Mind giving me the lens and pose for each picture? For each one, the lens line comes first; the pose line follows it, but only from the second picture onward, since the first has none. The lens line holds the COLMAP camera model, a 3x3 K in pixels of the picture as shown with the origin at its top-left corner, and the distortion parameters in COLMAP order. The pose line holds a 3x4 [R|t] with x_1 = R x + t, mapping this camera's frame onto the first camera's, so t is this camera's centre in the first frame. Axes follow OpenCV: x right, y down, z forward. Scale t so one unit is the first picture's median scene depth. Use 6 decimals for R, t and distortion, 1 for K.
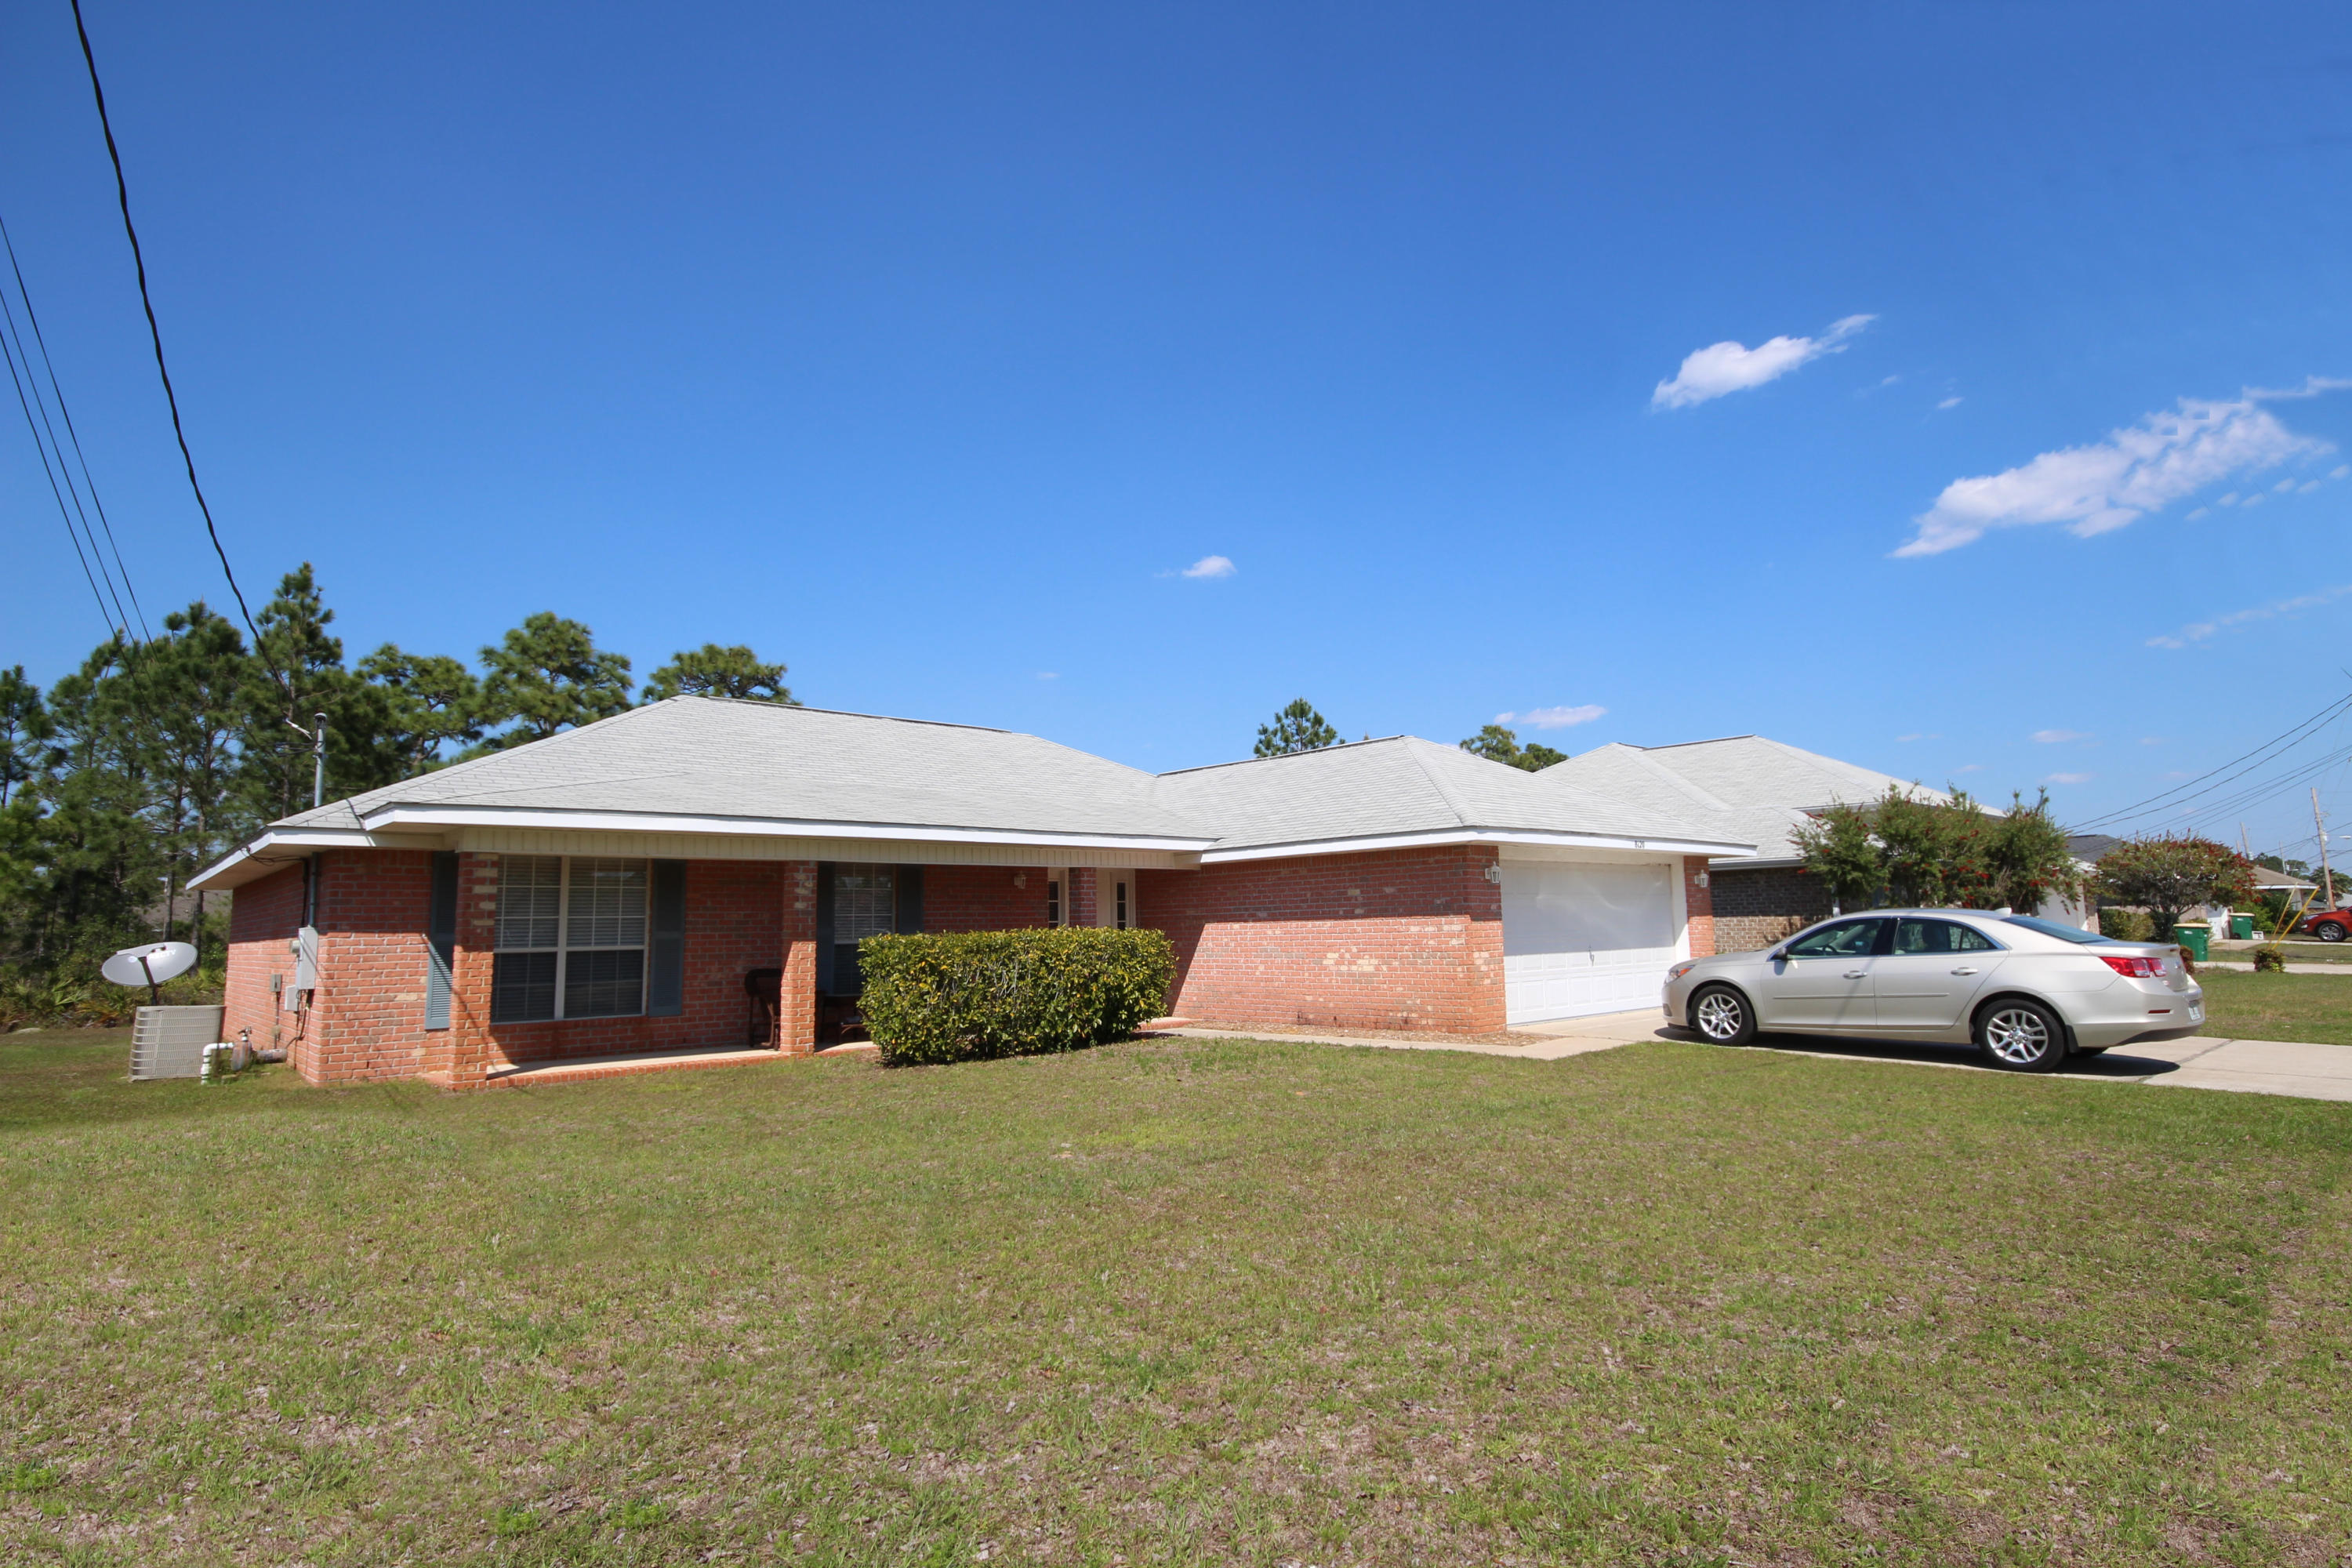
lens RADIAL K [[1236.6, 0, 1178.5], [0, 1236.6, 779.9], [0, 0, 1]] dist [0.002563, 0.000911]
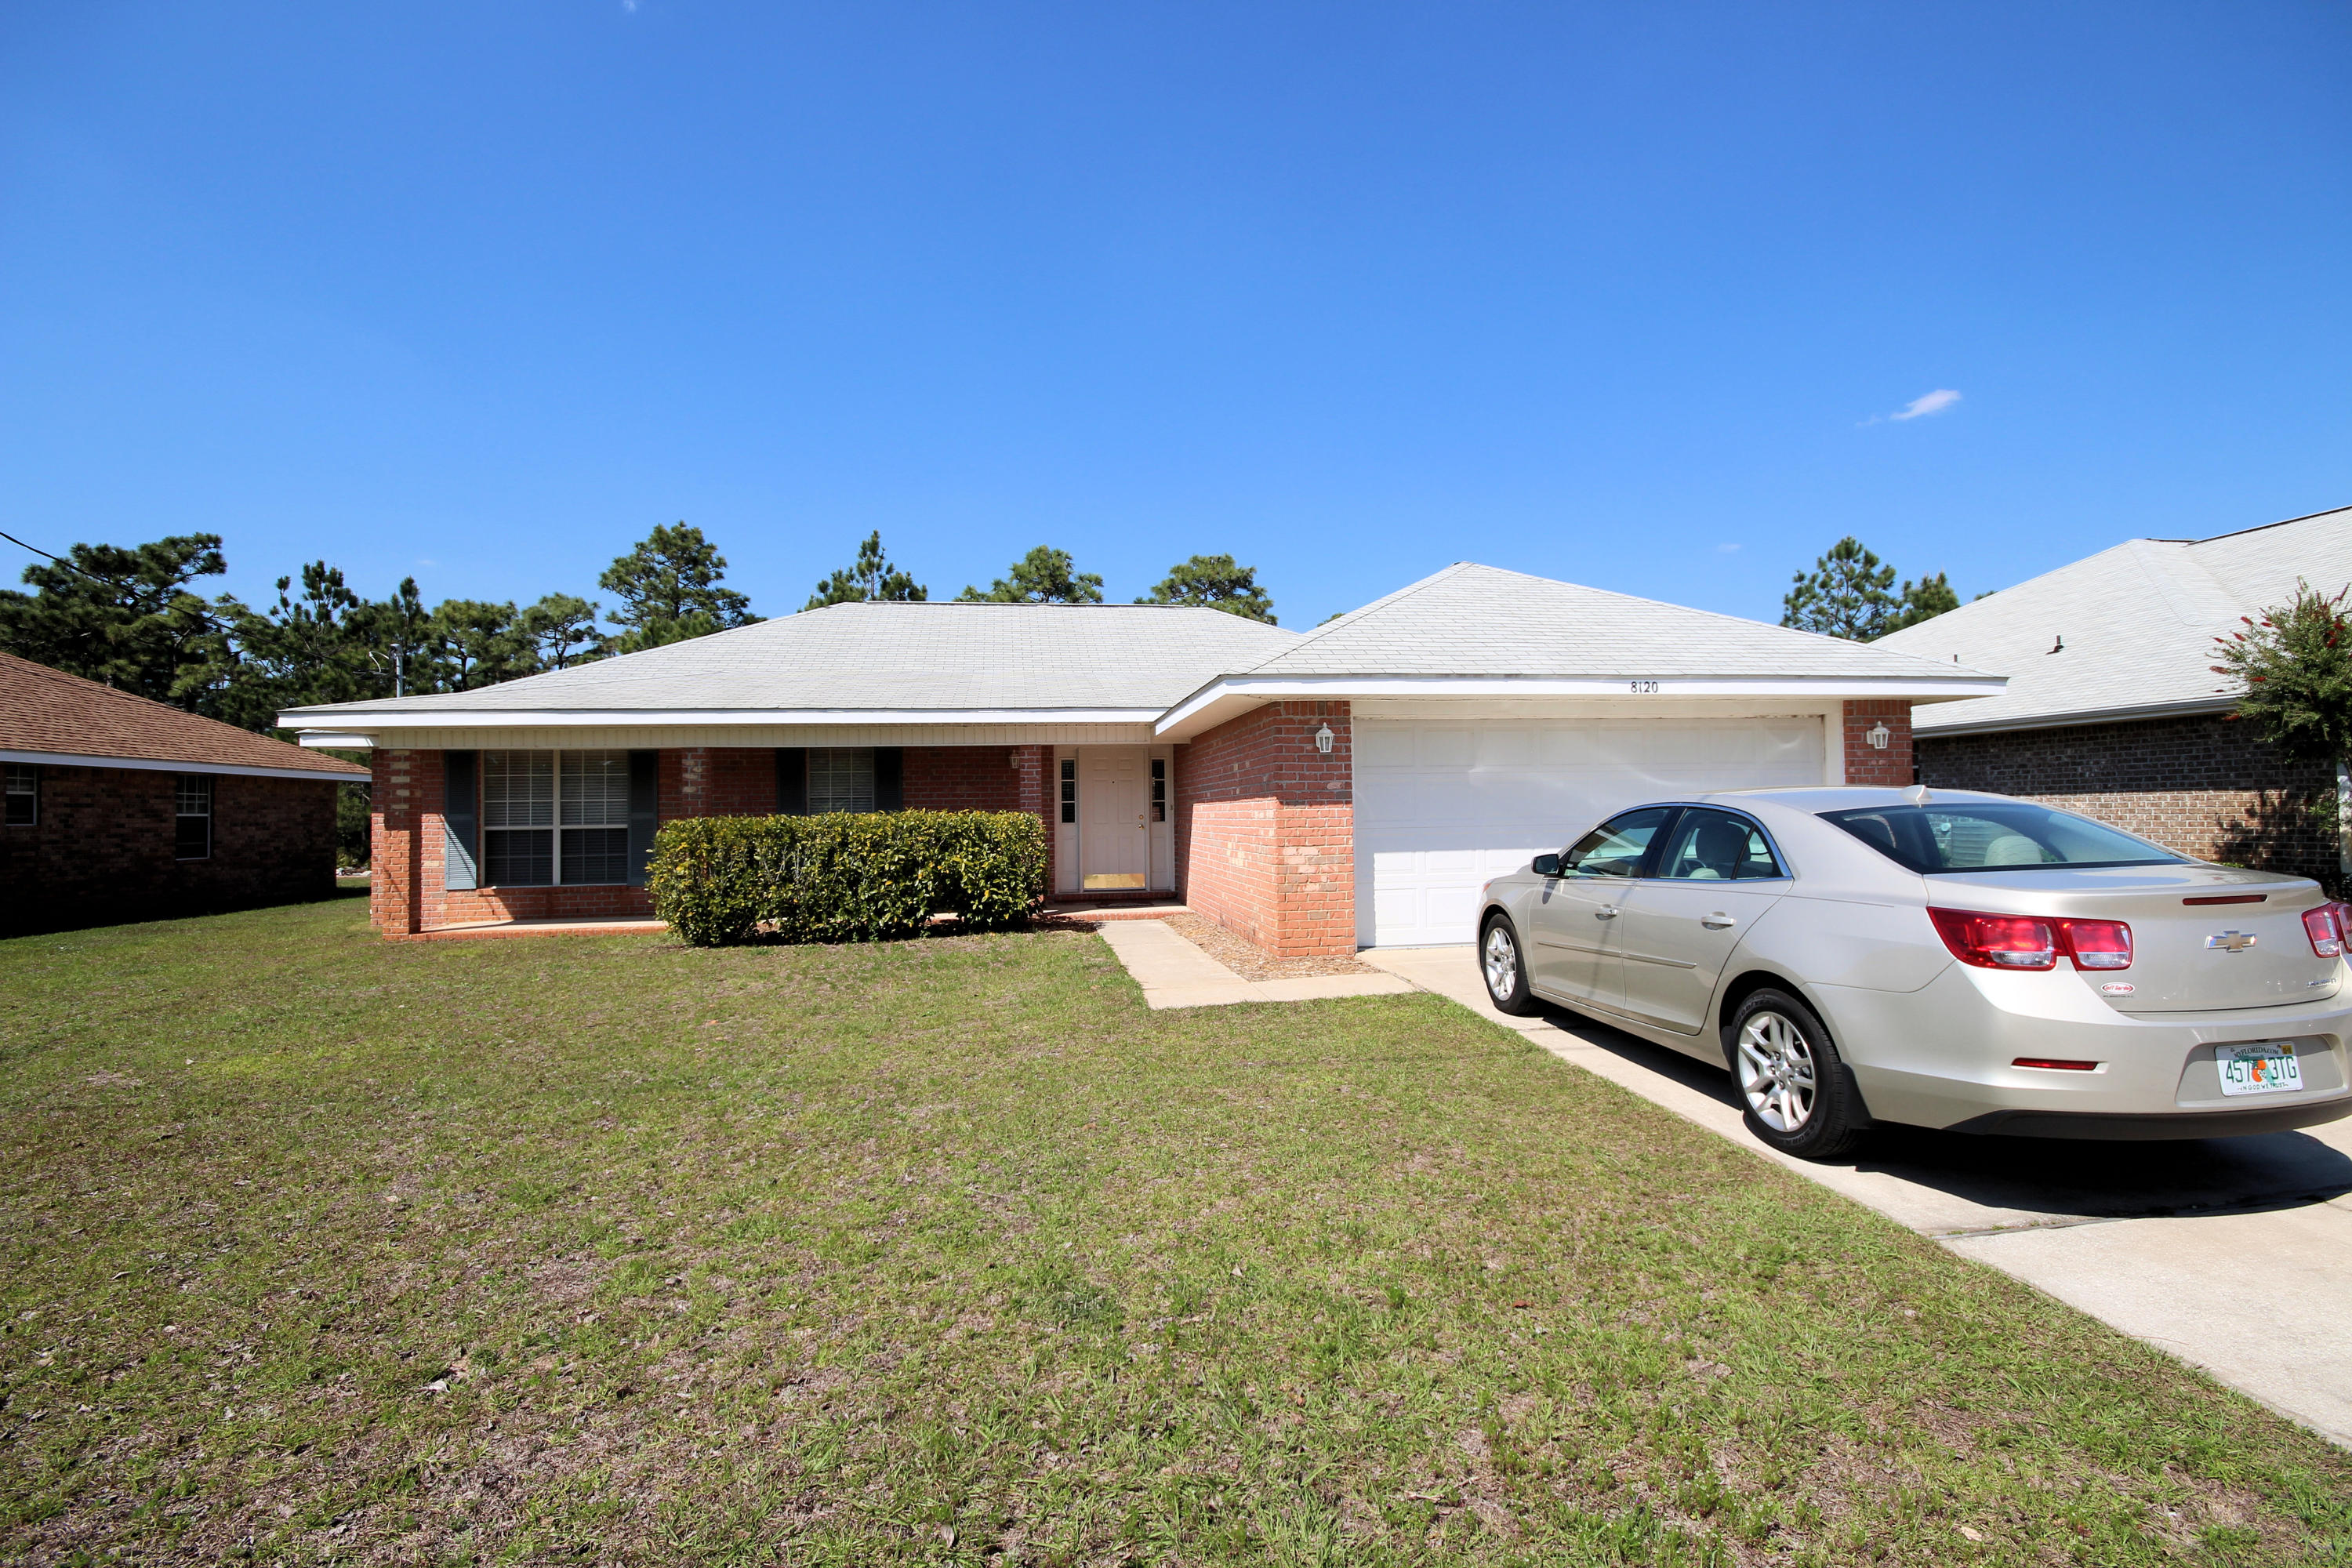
lens RADIAL K [[1086.0, 0, 1175.7], [0, 1086.0, 785.6], [0, 0, 1]] dist [0.000235, -0.009449]
pose [[0.837147, -0.006993, -0.546934, 0.535310], [0.066125, 0.993878, 0.088504, 0.040643], [0.542967, -0.110257, 0.832485, 0.424088]]
